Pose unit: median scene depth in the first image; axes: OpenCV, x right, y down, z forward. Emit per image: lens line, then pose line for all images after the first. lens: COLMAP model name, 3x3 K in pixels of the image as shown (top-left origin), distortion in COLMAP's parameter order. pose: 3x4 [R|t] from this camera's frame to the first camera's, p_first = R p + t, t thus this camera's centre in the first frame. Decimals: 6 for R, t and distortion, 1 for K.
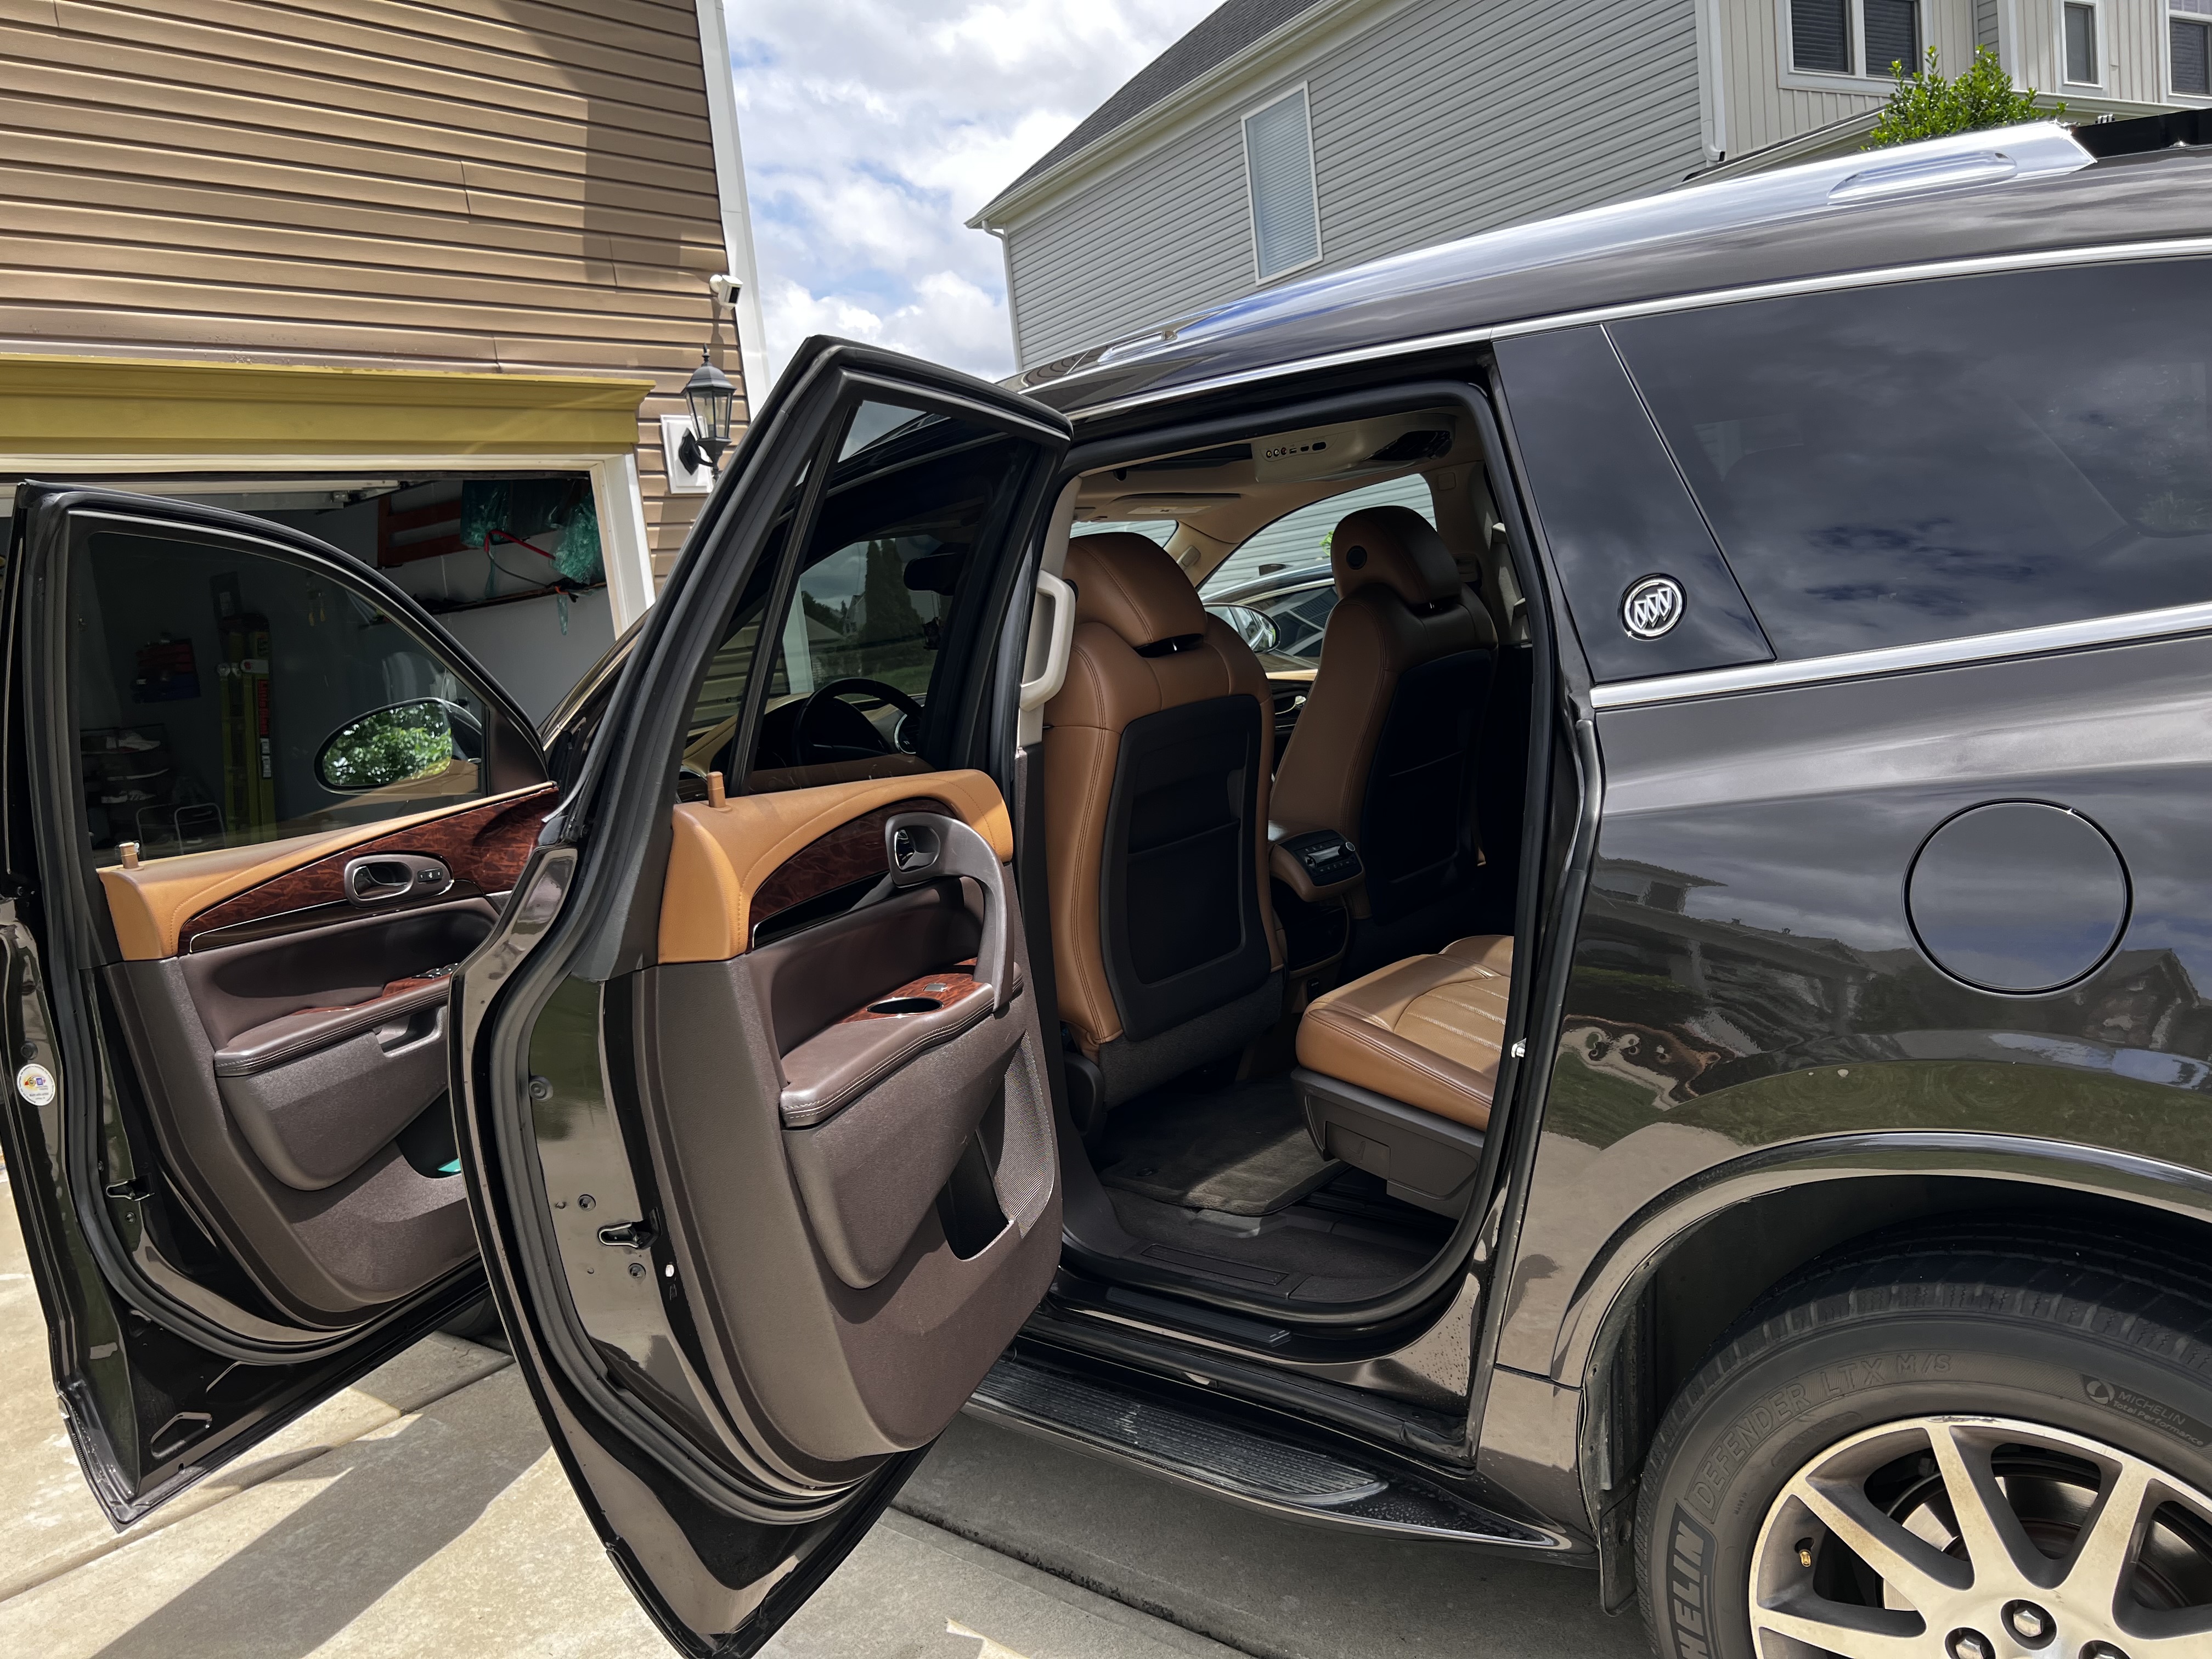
lens RADIAL K [[1656.6, 0, 1106.0], [0, 1656.6, 829.5], [0, 0, 1]] dist [0.042362, -0.048409]
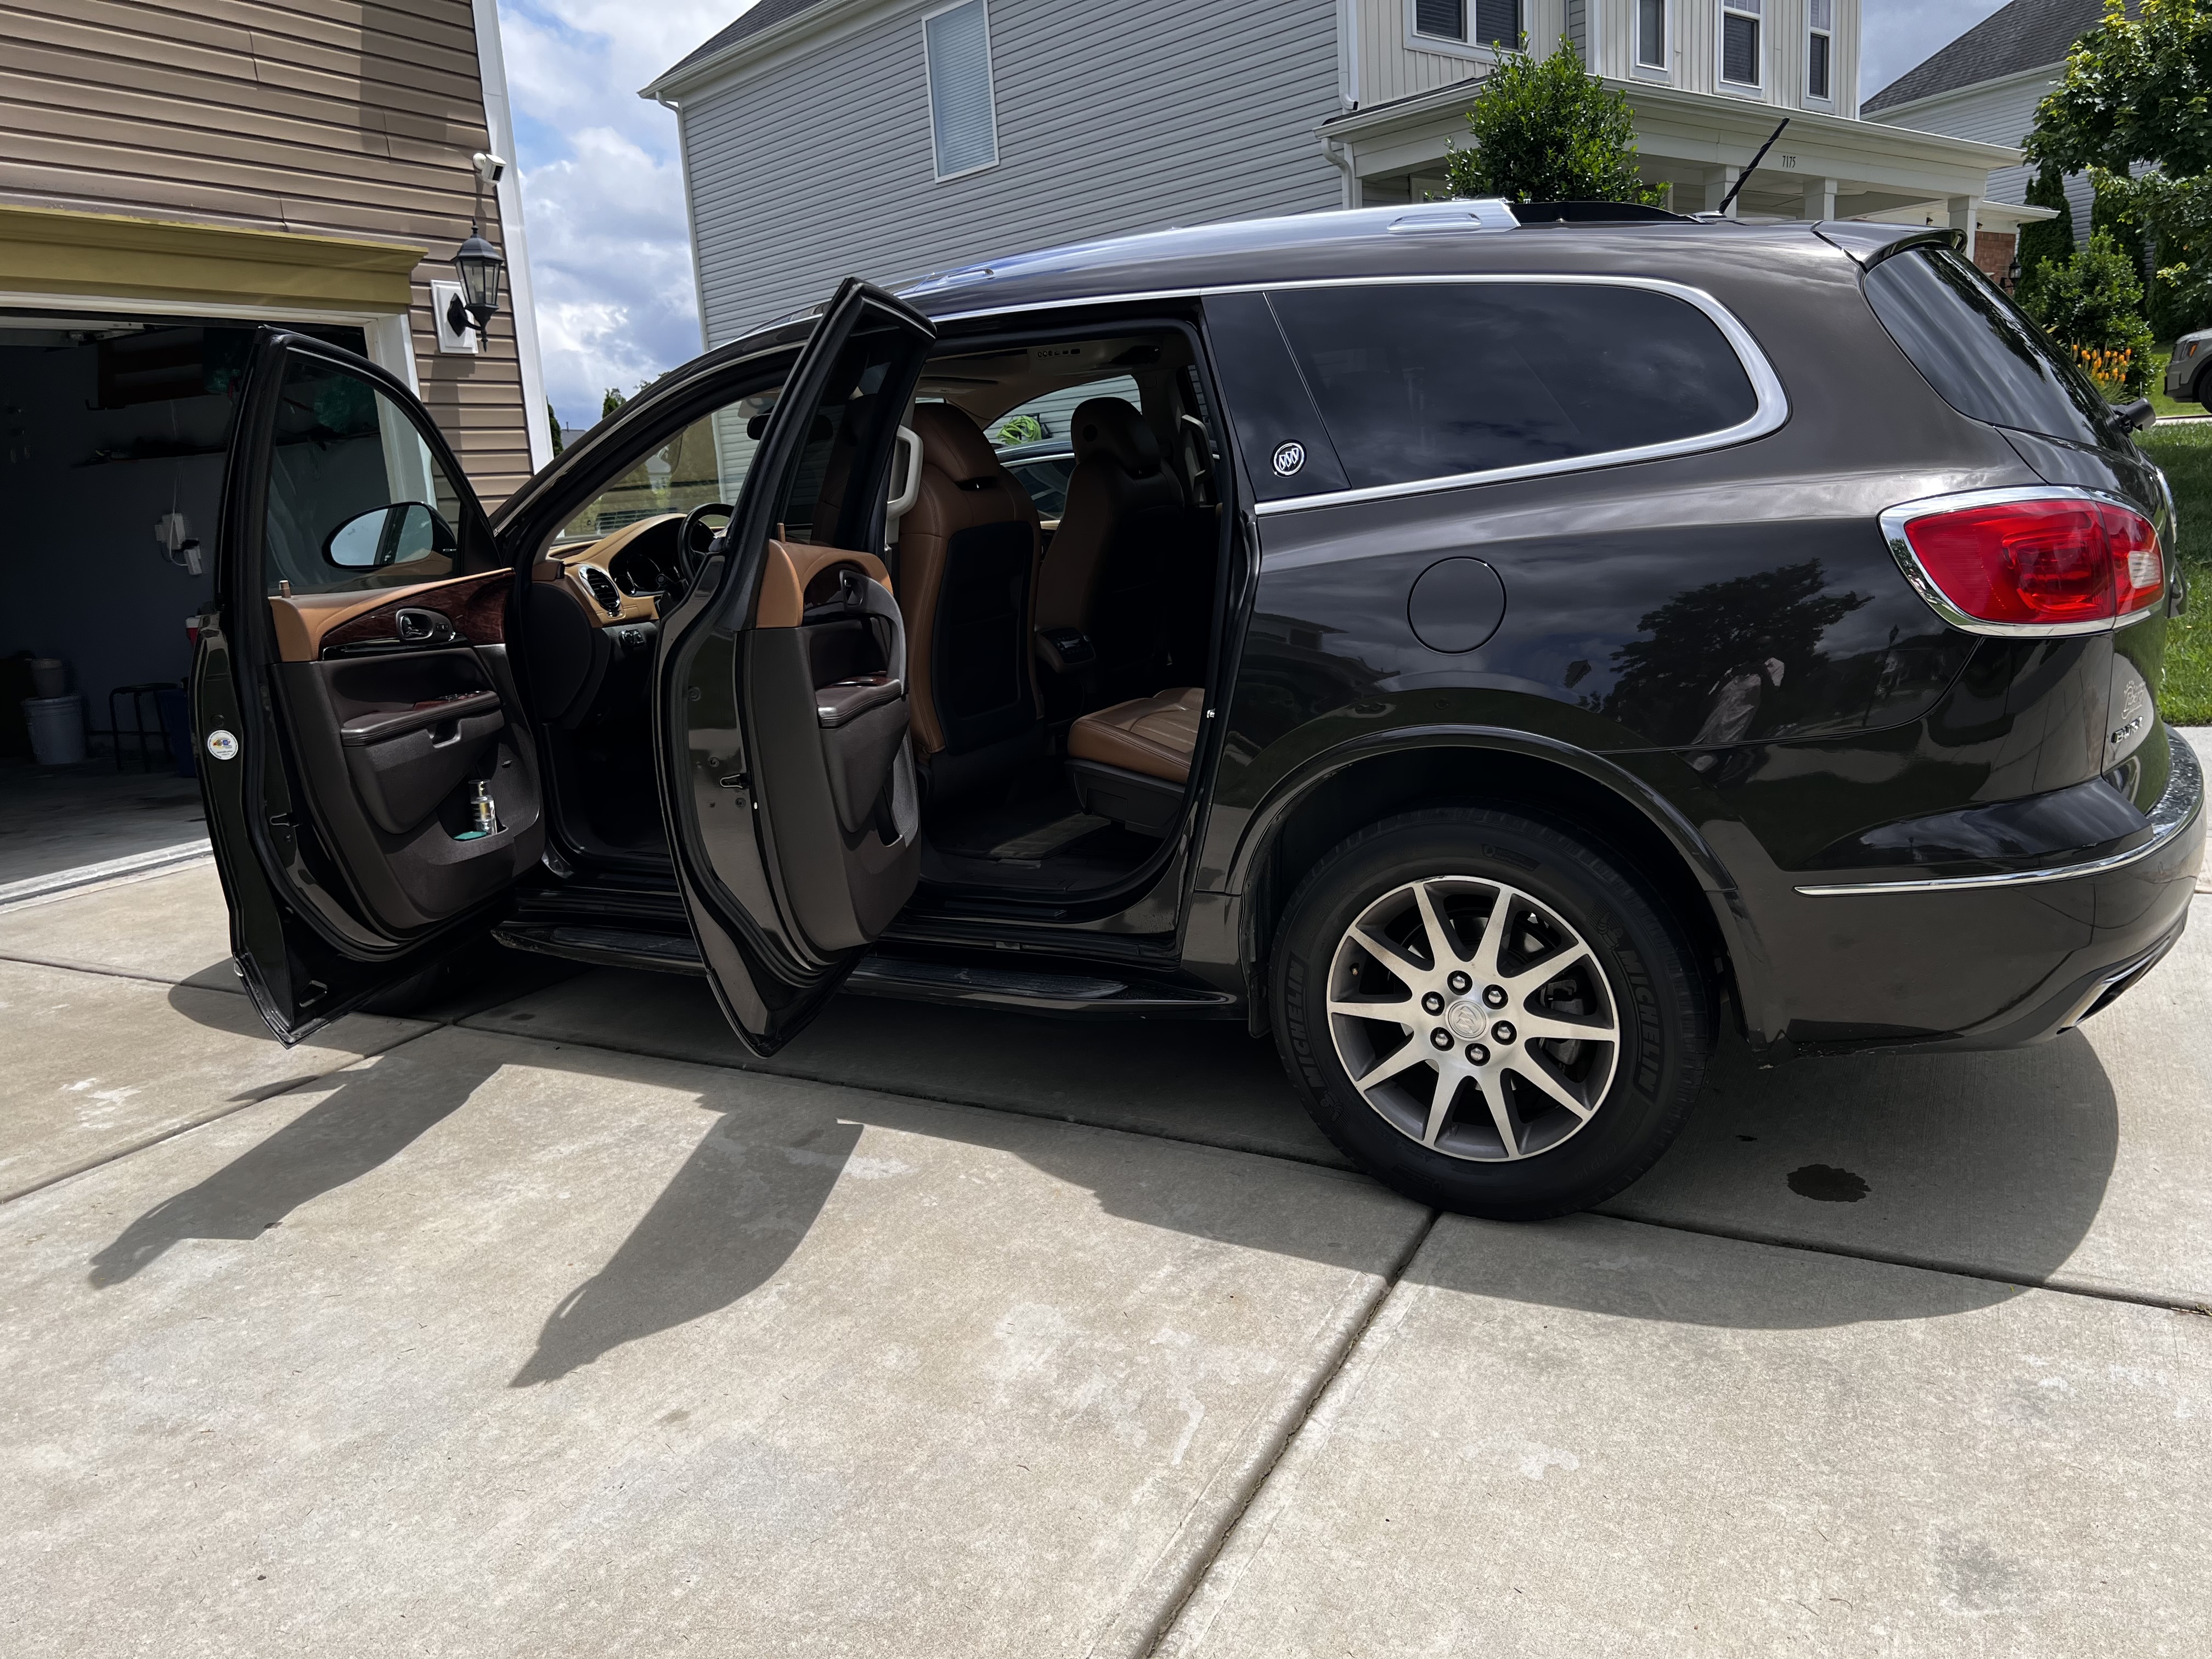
lens RADIAL K [[1656.6, 0, 1106.0], [0, 1656.6, 829.5], [0, 0, 1]] dist [0.042362, -0.048409]
pose [[0.978011, 0.000345, 0.208552, -0.145133], [-0.012952, 0.998169, 0.059086, 0.099229], [-0.208149, -0.060488, 0.976225, -0.446332]]
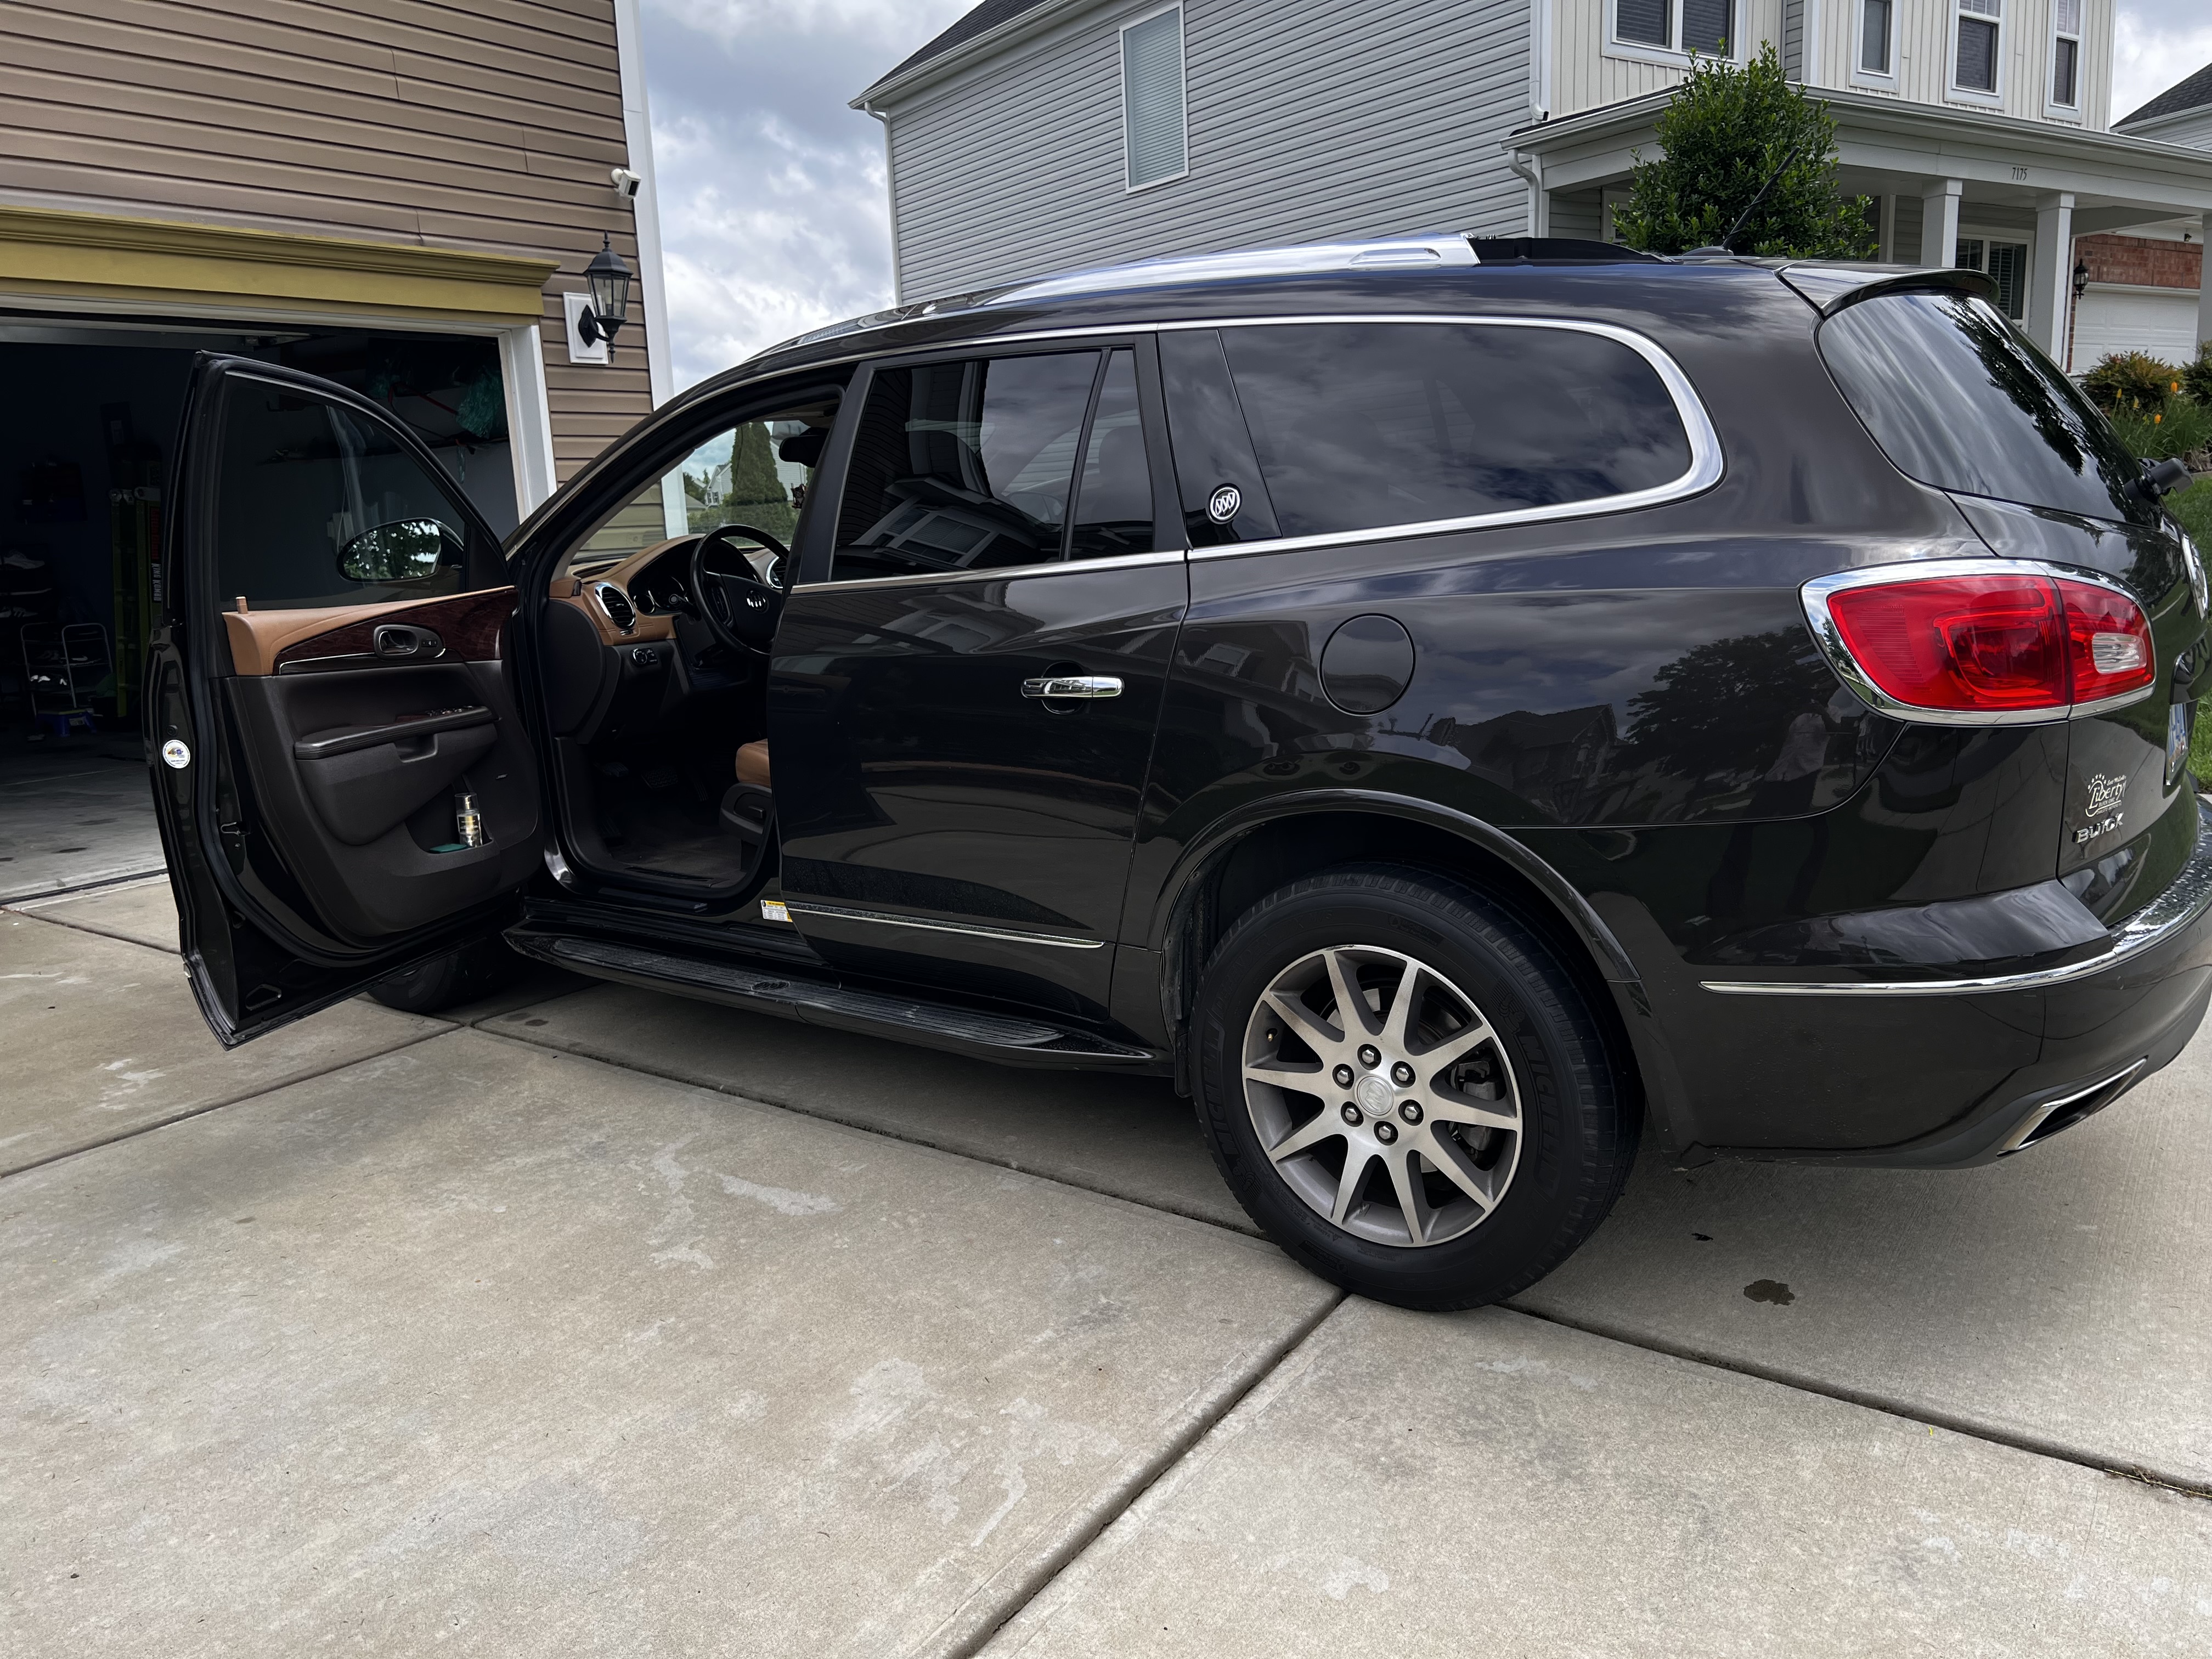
lens RADIAL K [[1659.9, 0, 1133.6], [0, 1659.9, 837.8], [0, 0, 1]] dist [0.046957, -0.051472]
pose [[0.993878, 0.045943, 0.100478, 0.046811], [-0.052438, 0.996635, 0.062992, 0.067161], [-0.097246, -0.067875, 0.992943, -0.447678]]
